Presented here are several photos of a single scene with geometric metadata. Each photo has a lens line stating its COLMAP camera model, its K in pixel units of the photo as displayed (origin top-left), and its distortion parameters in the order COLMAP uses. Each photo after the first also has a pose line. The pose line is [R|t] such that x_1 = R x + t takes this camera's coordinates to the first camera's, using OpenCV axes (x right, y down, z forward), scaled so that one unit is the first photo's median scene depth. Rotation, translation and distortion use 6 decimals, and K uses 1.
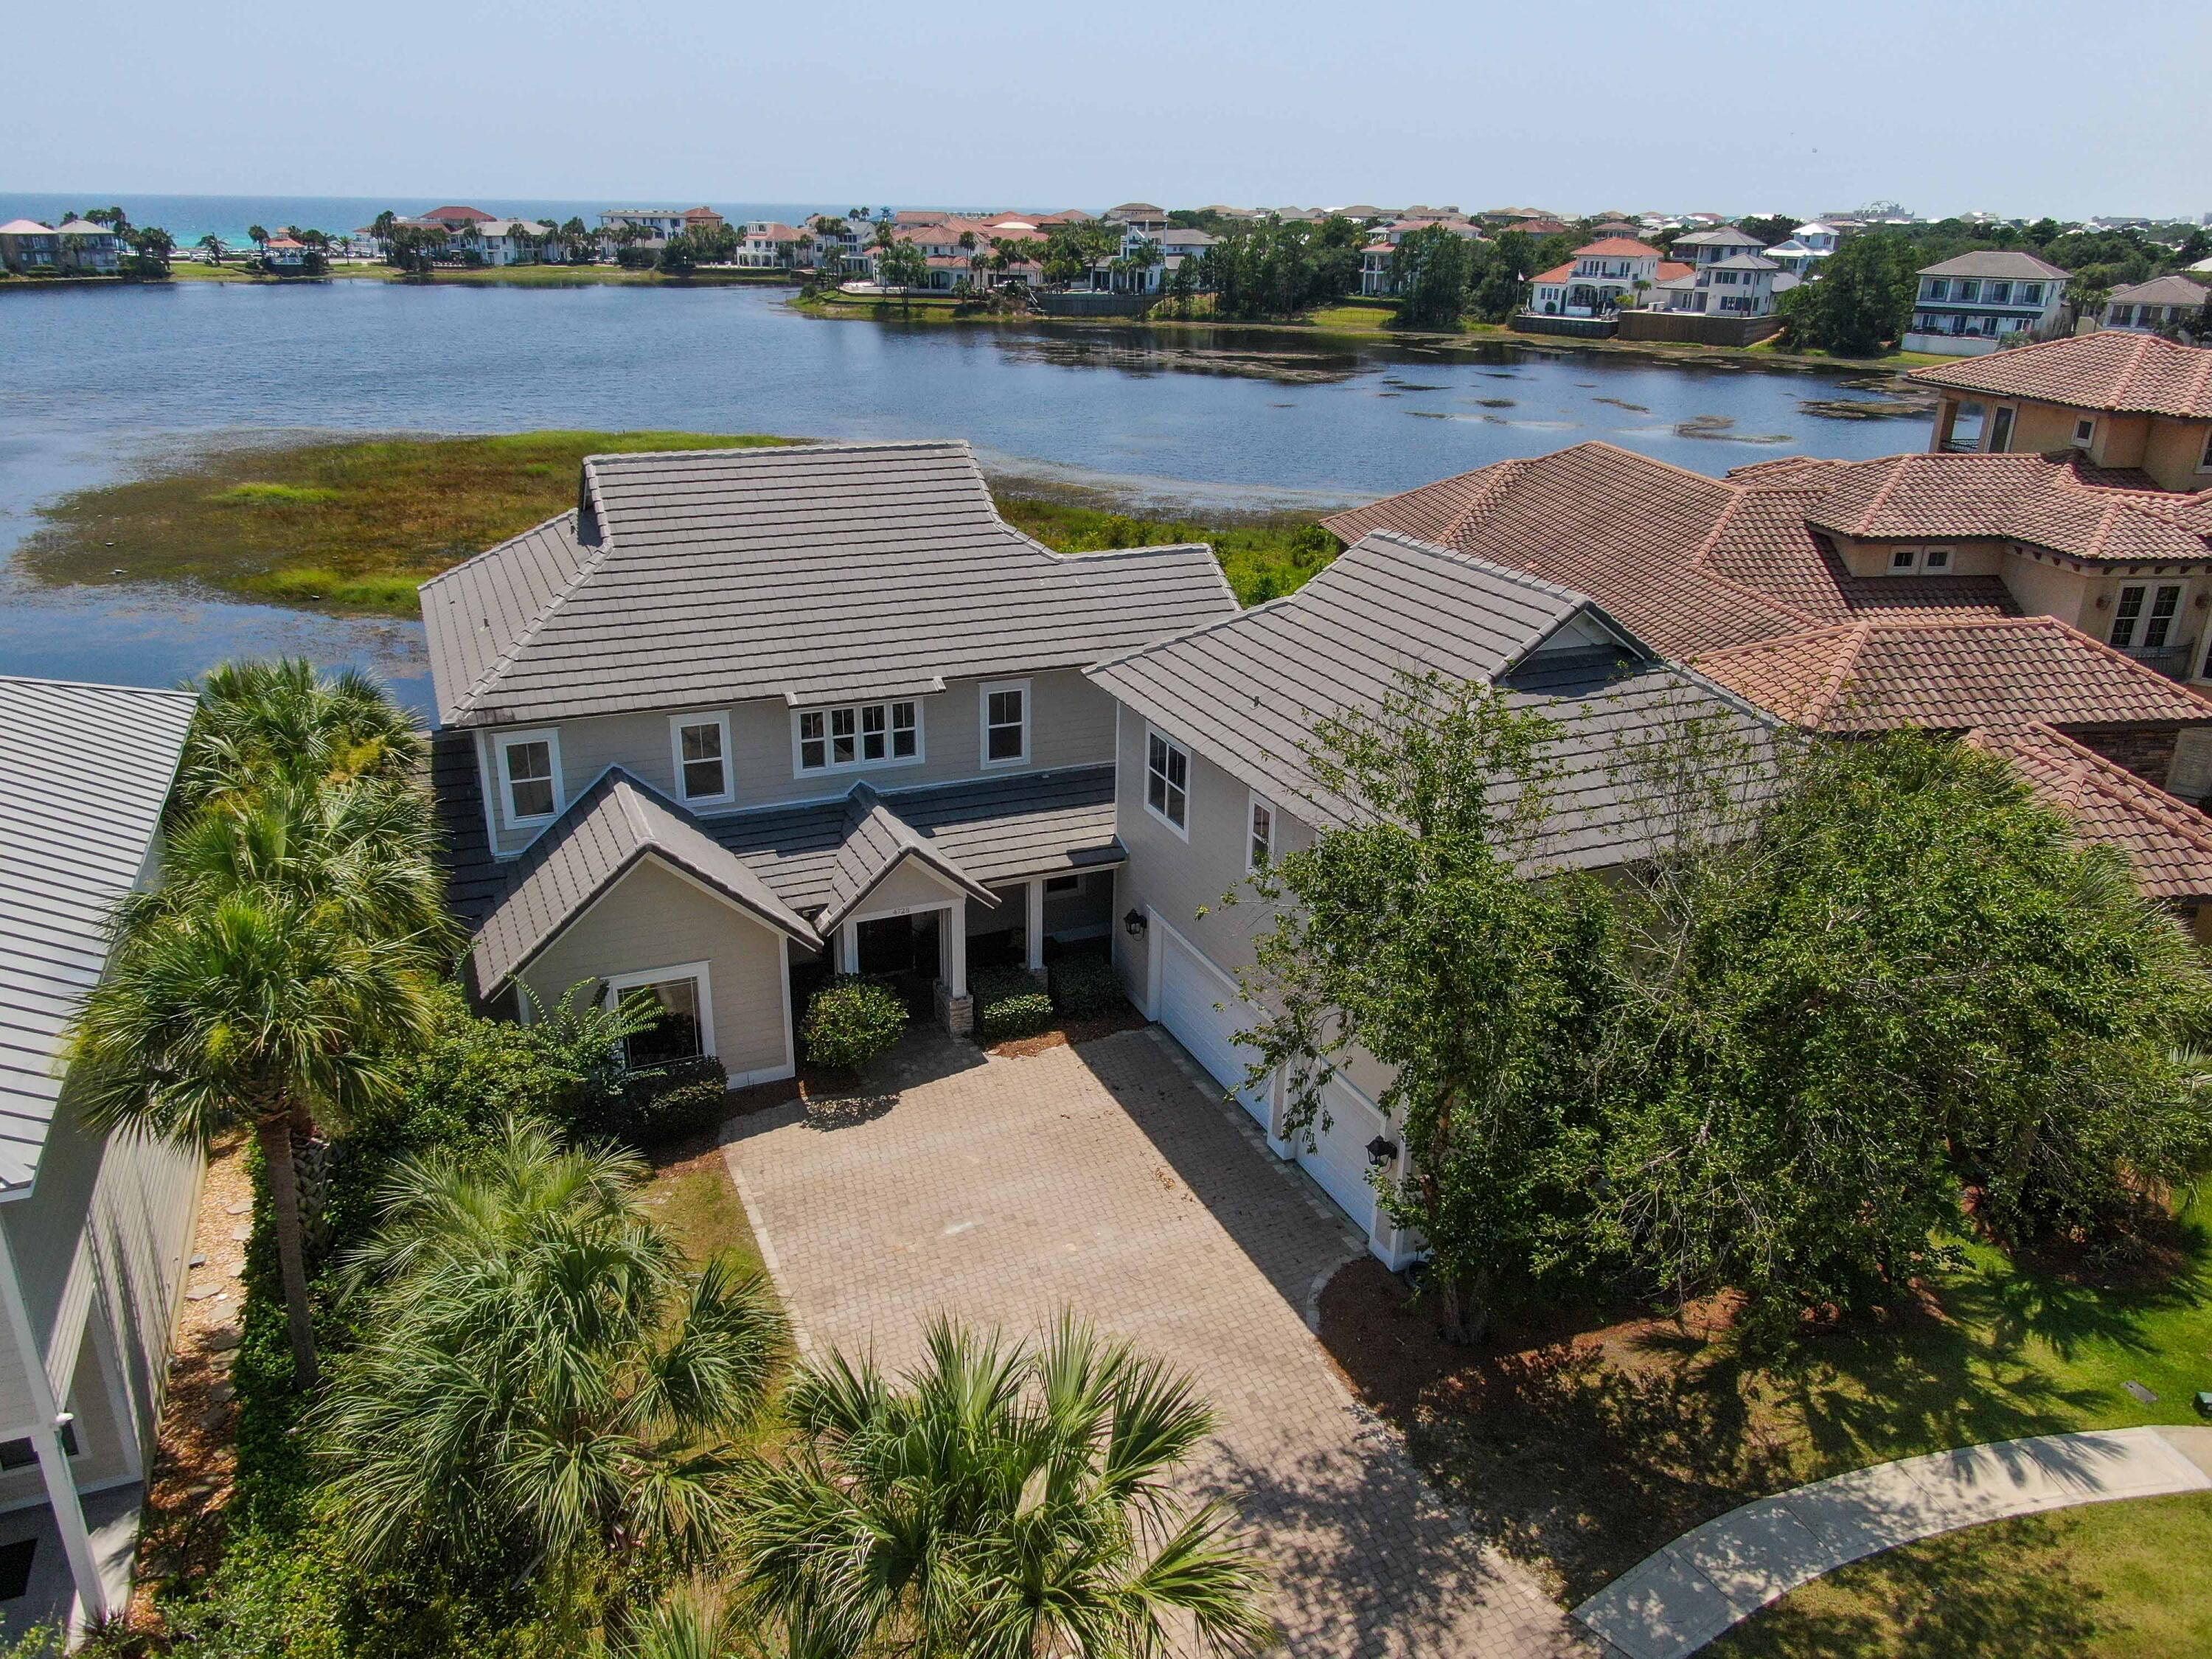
lens RADIAL K [[1605.4, 0, 1093.9], [0, 1605.4, 827.0], [0, 0, 1]] dist [-0.015405, -0.001044]
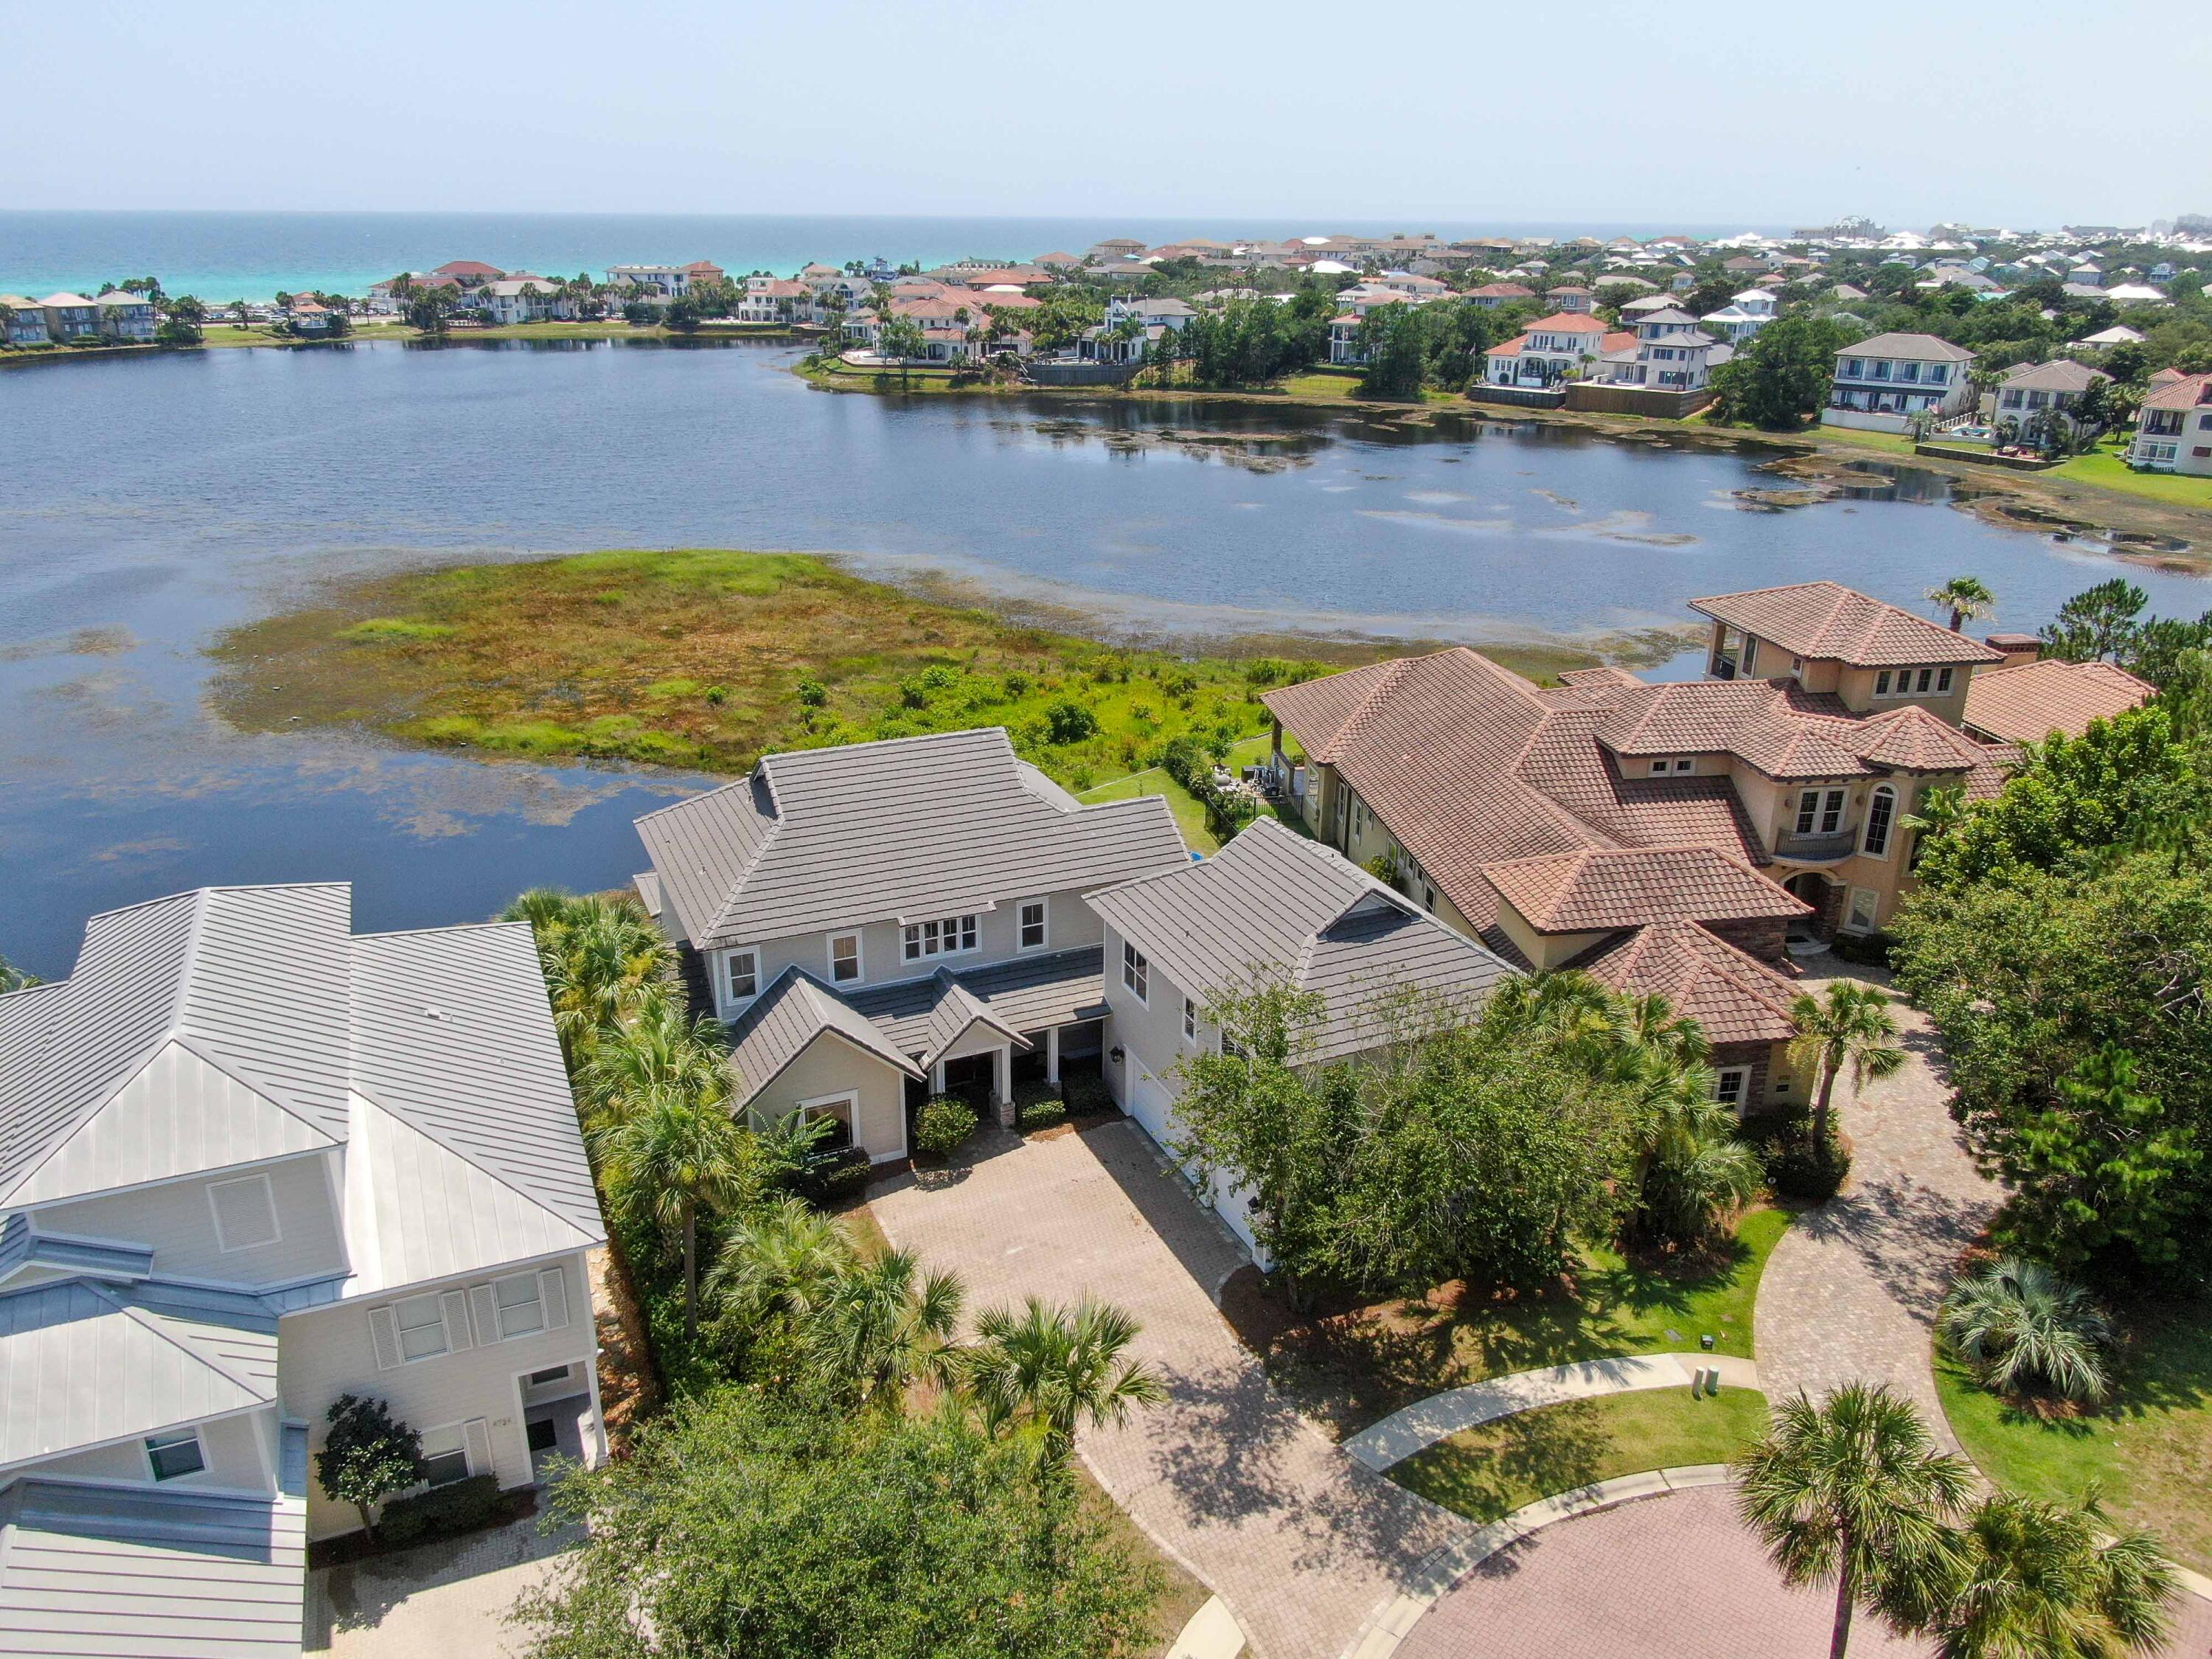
lens RADIAL K [[1605.4, 0, 1093.9], [0, 1605.4, 827.0], [0, 0, 1]] dist [-0.015405, -0.001044]
pose [[0.999934, -0.009642, 0.006181, -0.004533], [0.009666, 0.999946, -0.003898, -0.153543], [-0.006143, 0.003957, 0.999973, -0.563441]]
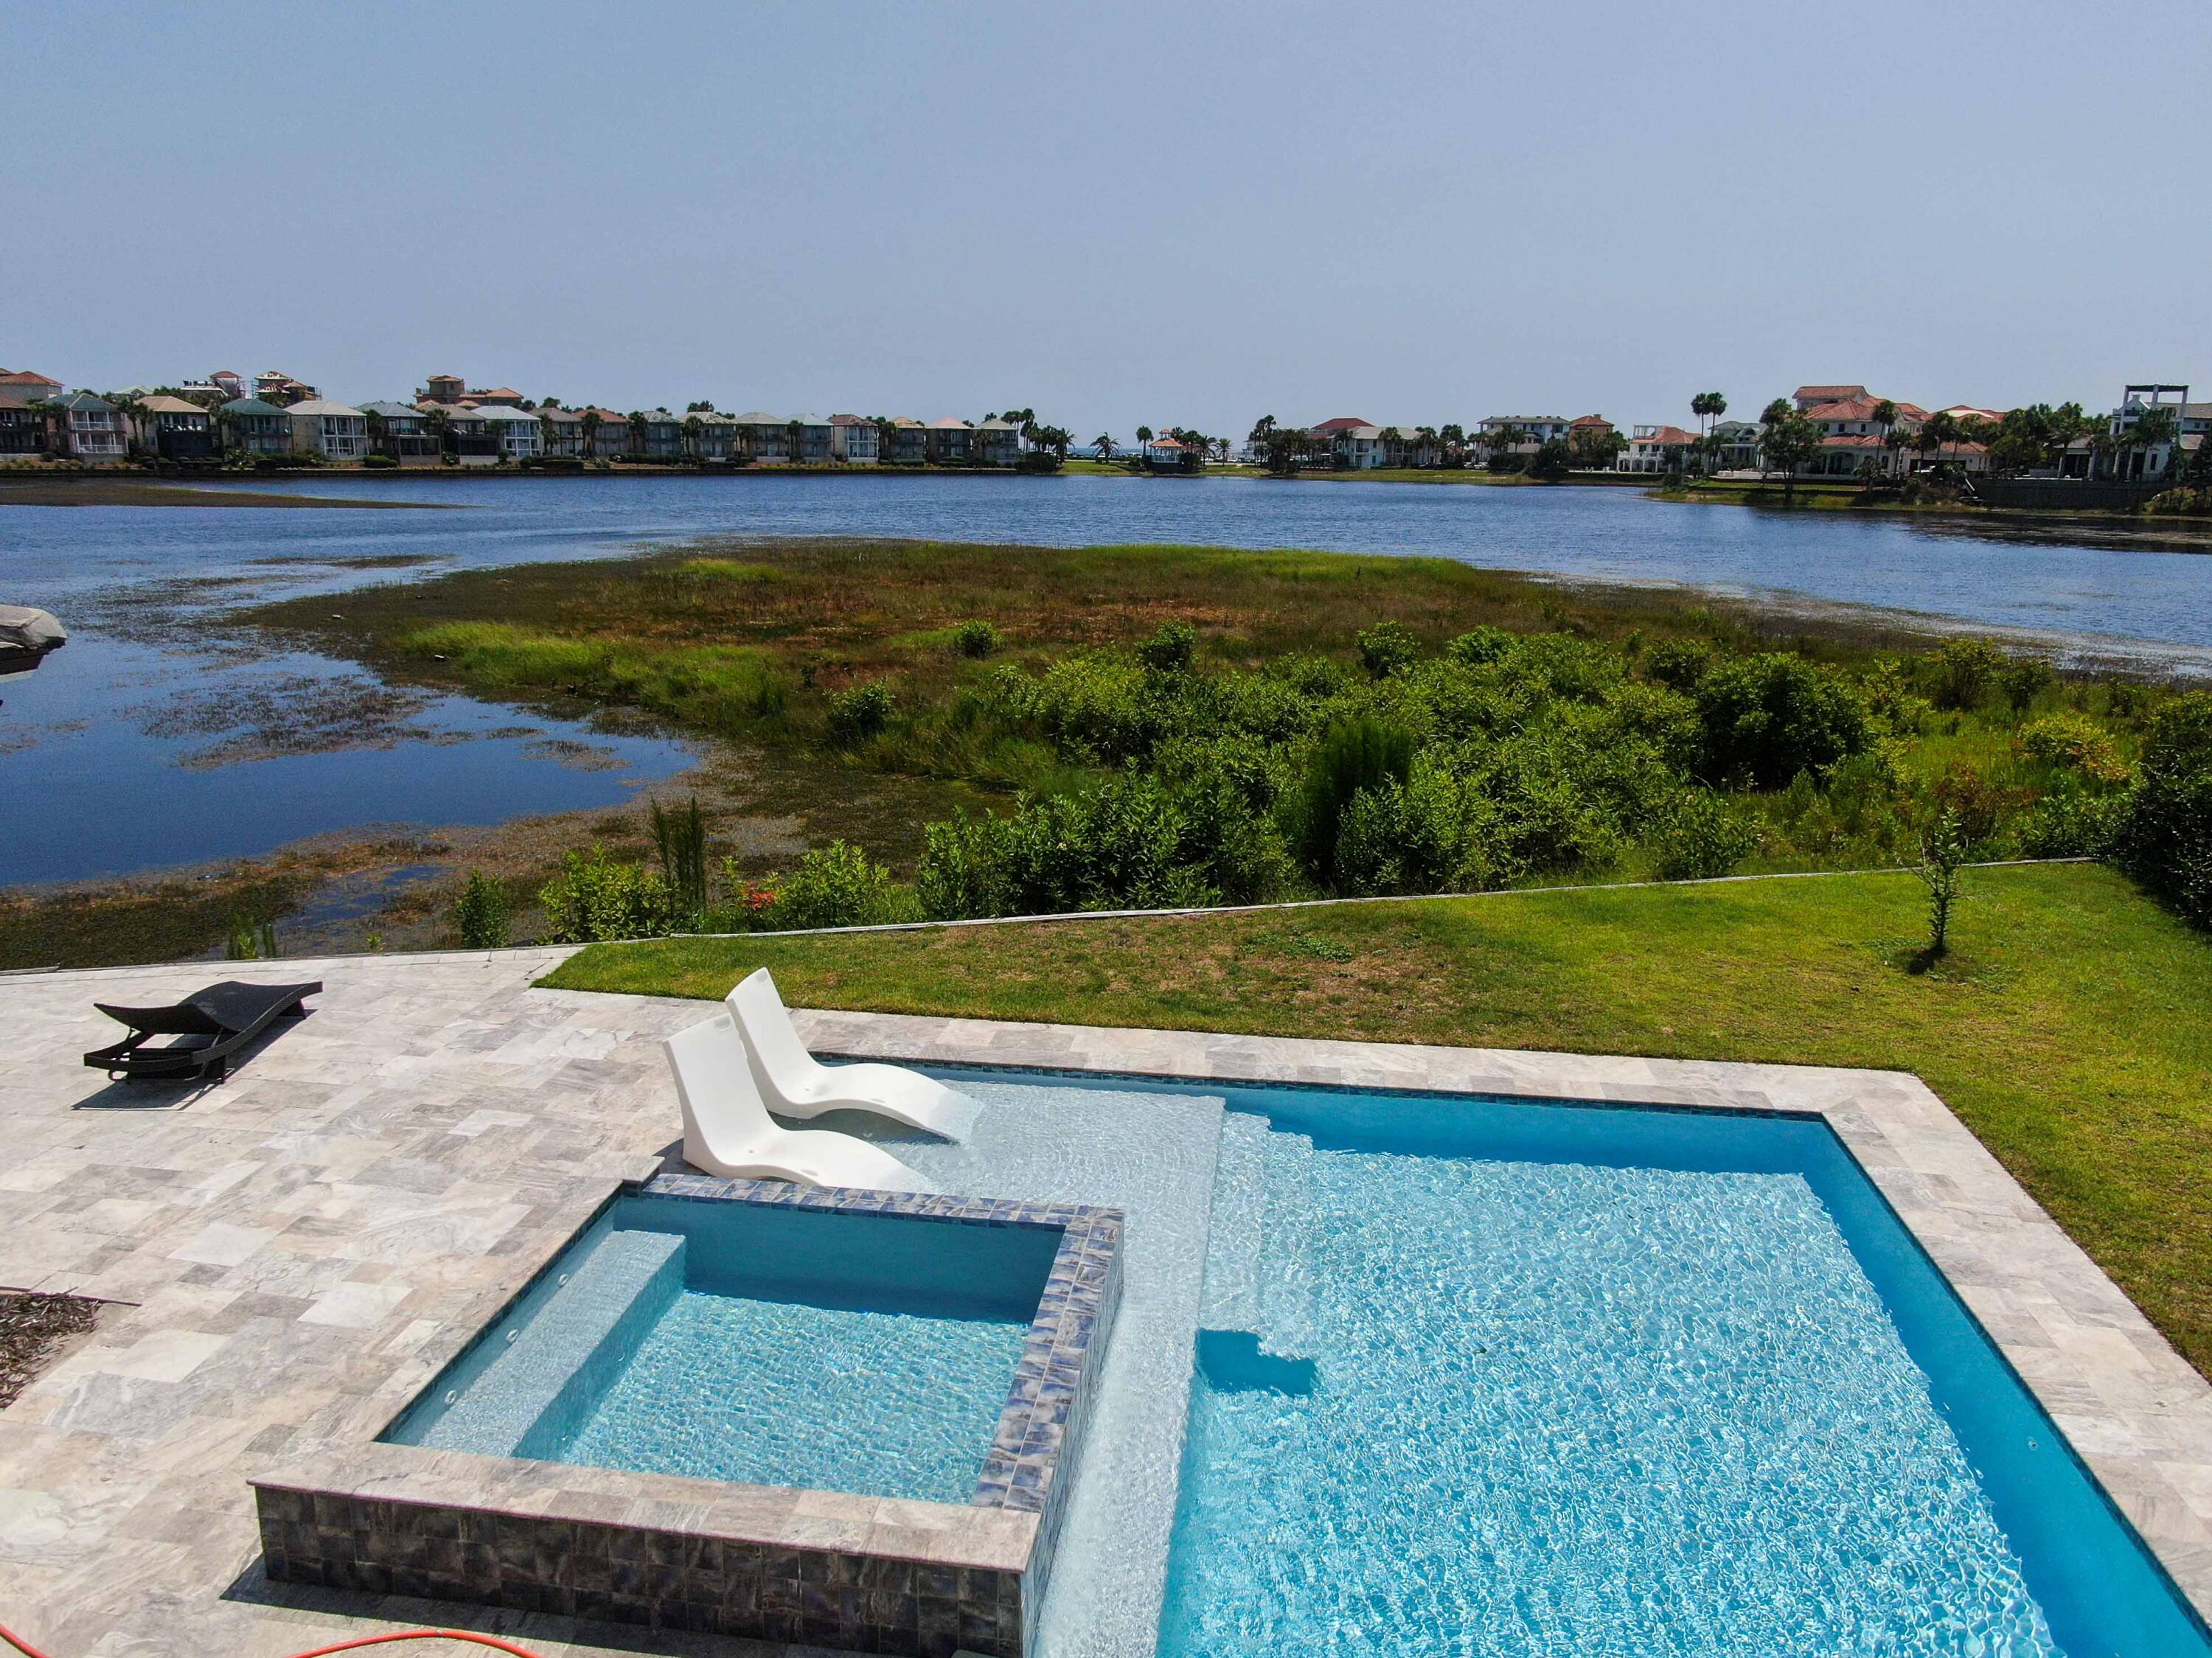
lens RADIAL K [[1605.3, 0, 1093.9], [0, 1605.3, 826.5], [0, 0, 1]] dist [-0.015405, -0.001044]
pose [[0.853158, 0.112509, -0.509375, 0.098266], [-0.185671, 0.978013, -0.094962, -0.169327], [0.487491, 0.175594, 0.855289, 1.405014]]
